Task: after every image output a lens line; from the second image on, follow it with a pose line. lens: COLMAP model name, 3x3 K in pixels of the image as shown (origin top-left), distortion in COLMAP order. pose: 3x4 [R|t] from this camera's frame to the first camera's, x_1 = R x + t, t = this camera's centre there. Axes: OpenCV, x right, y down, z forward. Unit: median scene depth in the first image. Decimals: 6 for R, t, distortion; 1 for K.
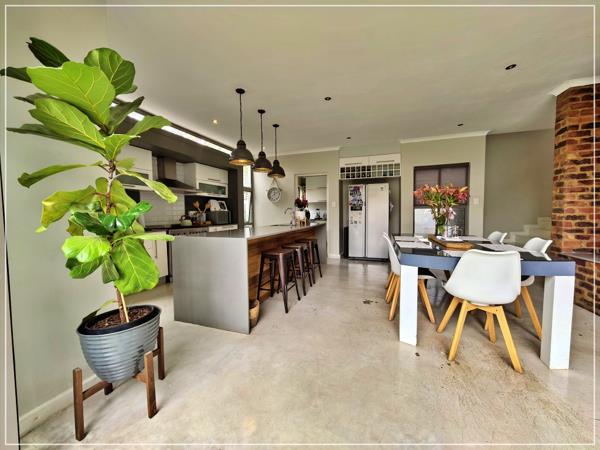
lens RADIAL K [[230.9, 0, 300.0], [0, 230.9, 225.0], [0, 0, 1]] dist [-0.001538, 0.000476]
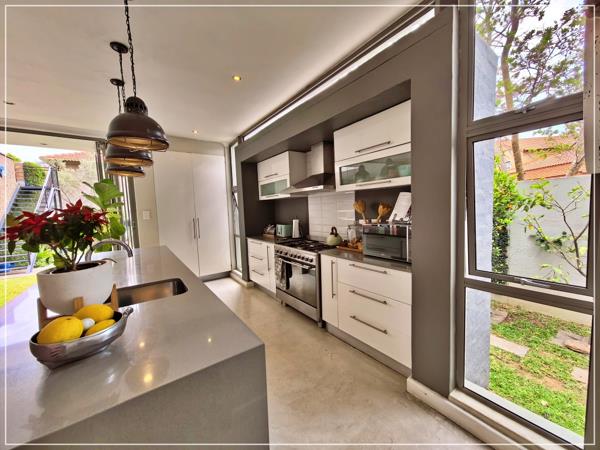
lens RADIAL K [[230.9, 0, 300.0], [0, 230.9, 225.0], [0, 0, 1]] dist [-0.001538, 0.000476]
pose [[-0.563963, 0.087574, -0.821144, 0.049458], [-0.003540, 0.994096, 0.108450, -0.098461], [0.825793, 0.064068, -0.560323, 1.110683]]
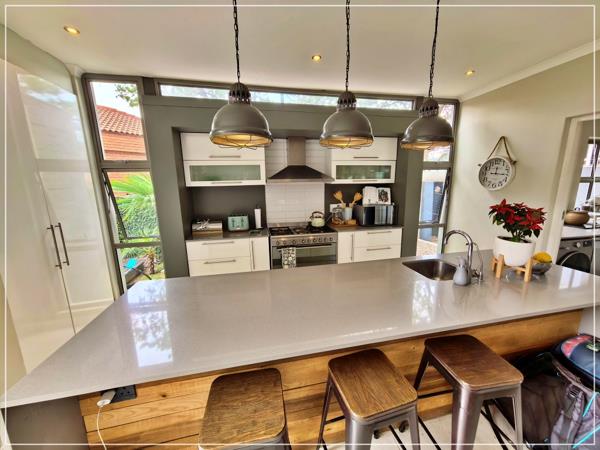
lens RADIAL K [[230.9, 0, 300.0], [0, 230.9, 225.0], [0, 0, 1]] dist [-0.001538, 0.000476]
pose [[0.528883, 0.156582, -0.834125, 0.098955], [-0.036414, 0.986115, 0.162025, -0.104583], [0.847913, -0.055318, 0.527241, 0.480851]]
